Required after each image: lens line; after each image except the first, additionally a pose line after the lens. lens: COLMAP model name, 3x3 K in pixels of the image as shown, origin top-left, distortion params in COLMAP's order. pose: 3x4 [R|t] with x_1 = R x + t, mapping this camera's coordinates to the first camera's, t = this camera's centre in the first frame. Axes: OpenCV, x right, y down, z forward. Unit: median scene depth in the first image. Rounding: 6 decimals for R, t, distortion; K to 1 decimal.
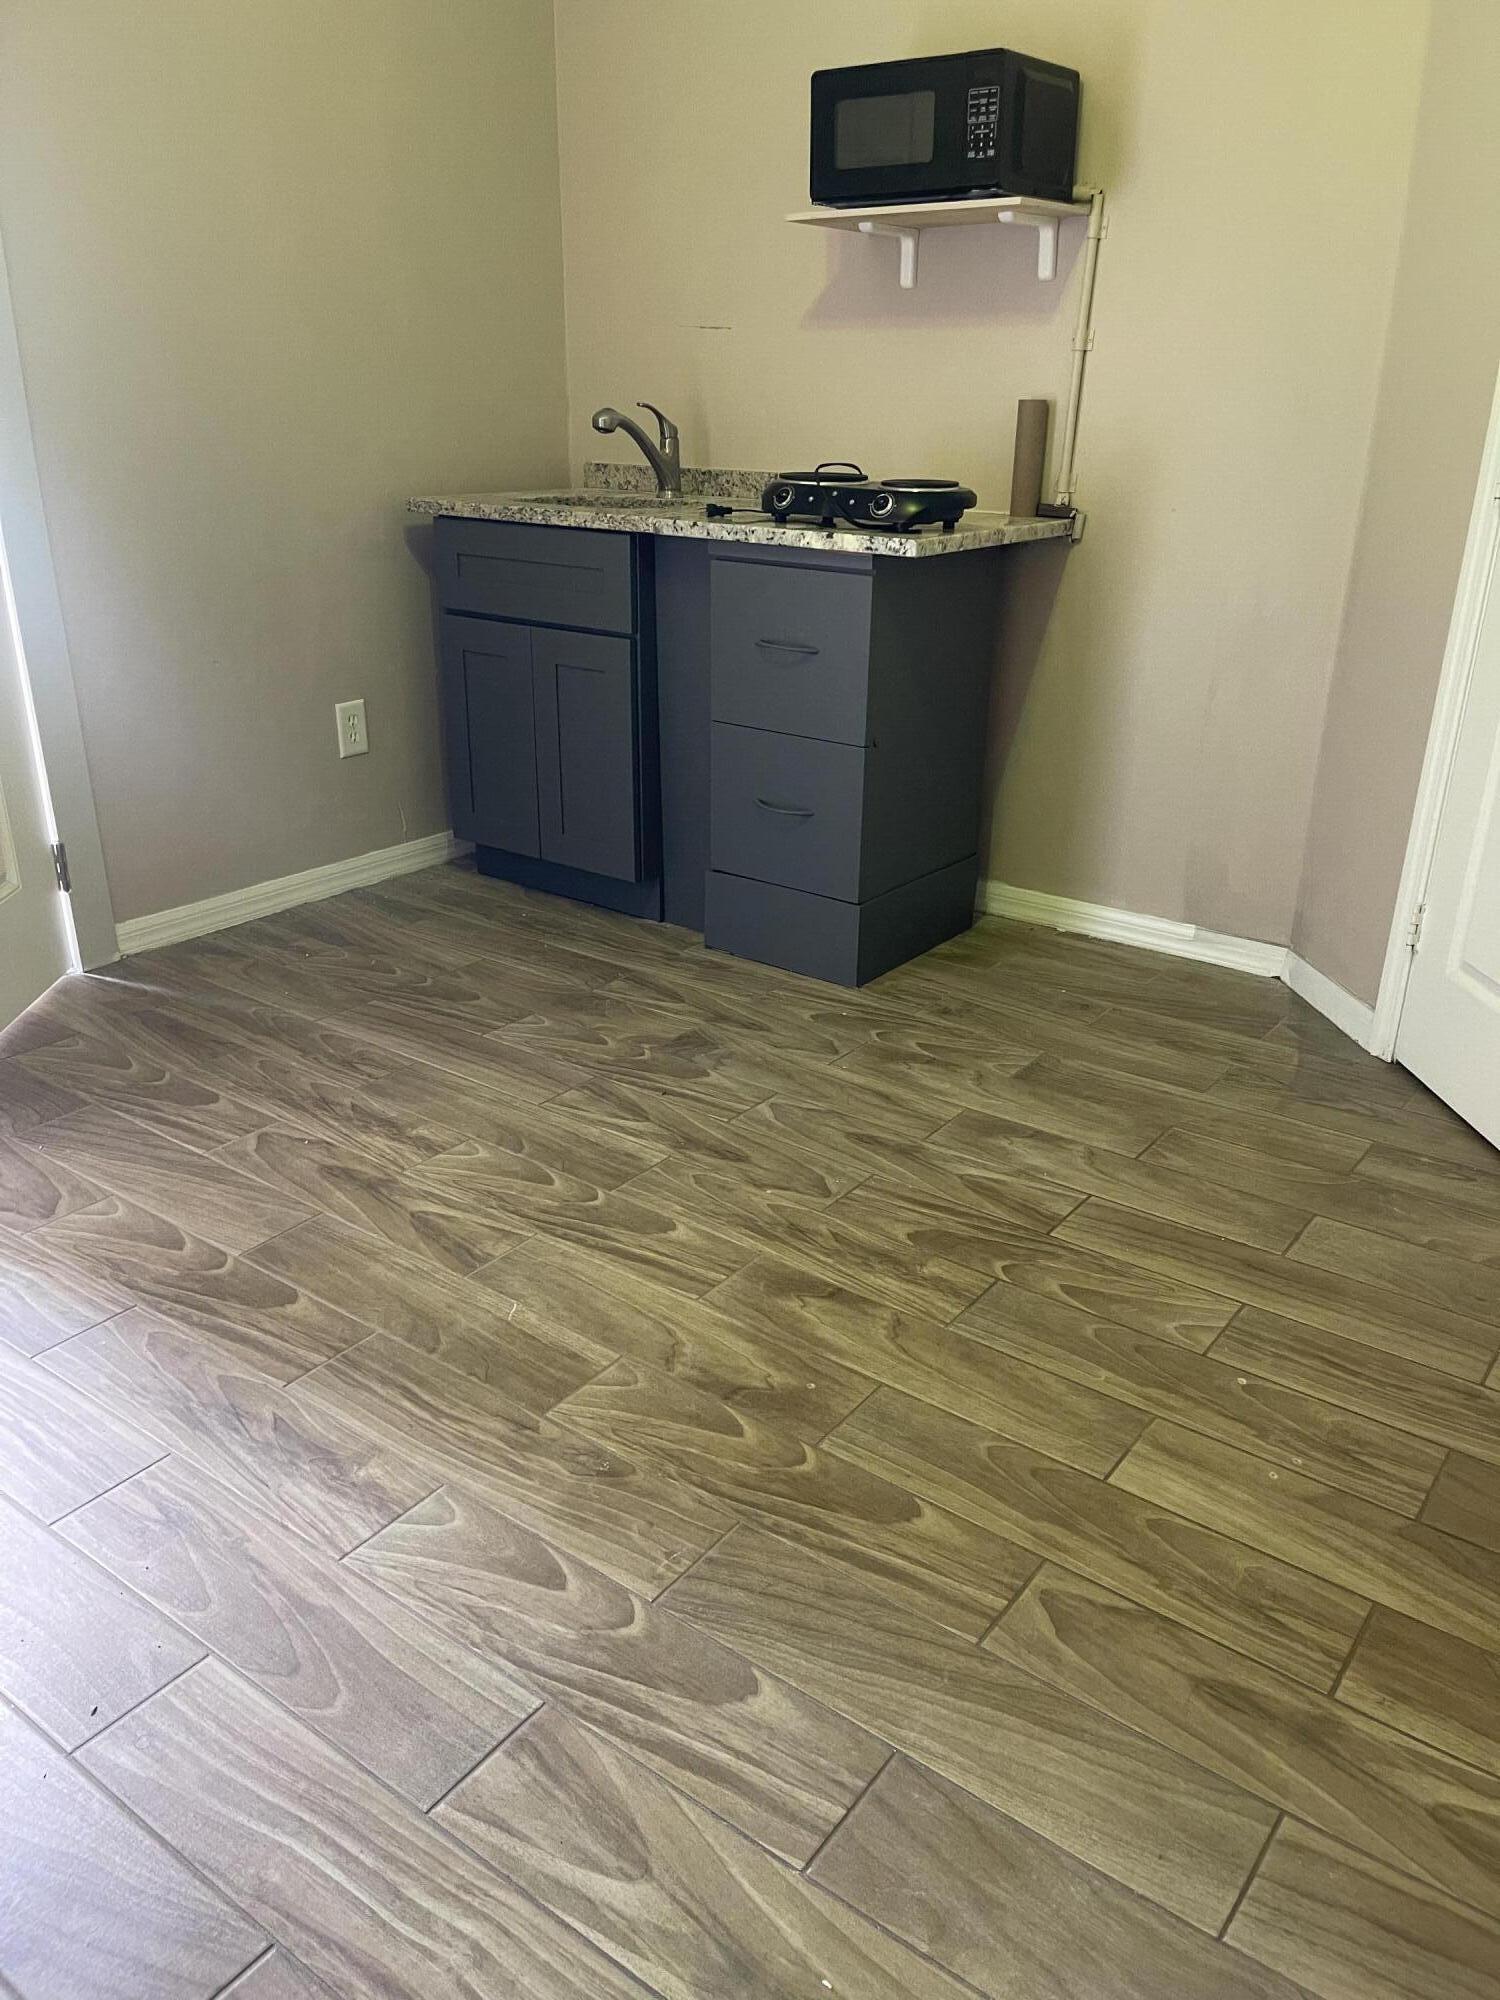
lens RADIAL K [[1533.3, 0, 750.0], [0, 1533.3, 1000.0], [0, 0, 1]] dist [0.049825, -0.060954]
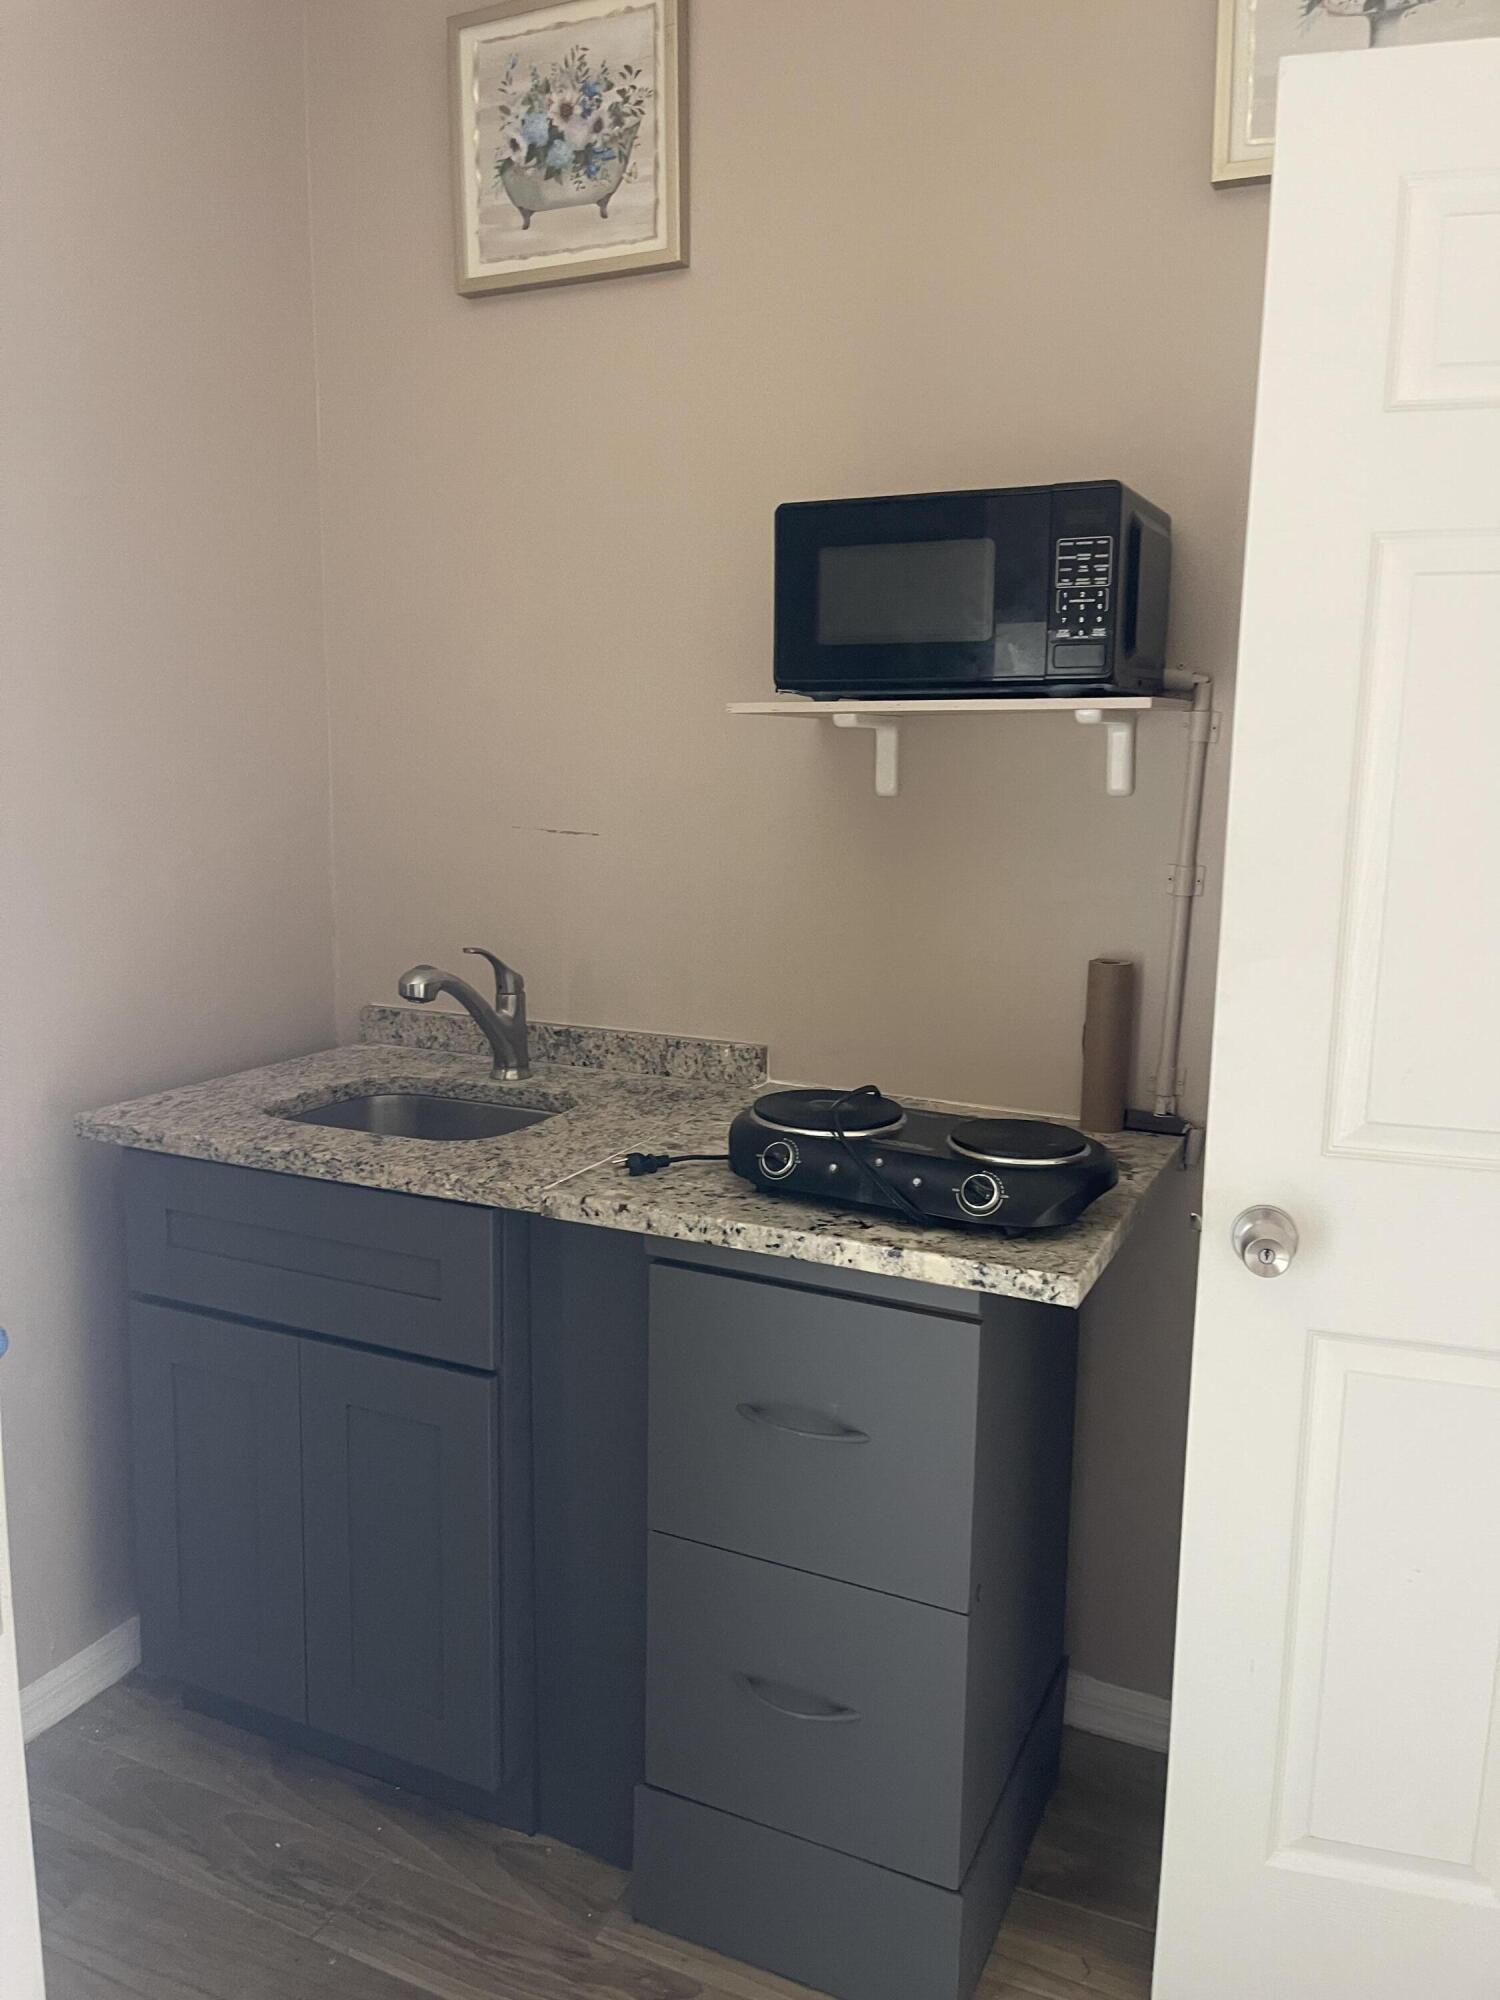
lens RADIAL K [[1482.2, 0, 724.7], [0, 1482.2, 949.8], [0, 0, 1]] dist [0.049935, -0.001198]
pose [[0.978127, -0.032584, 0.205442, -0.110291], [0.079437, 0.971311, -0.224155, -0.280259], [-0.192244, 0.235571, 0.952653, 0.454862]]
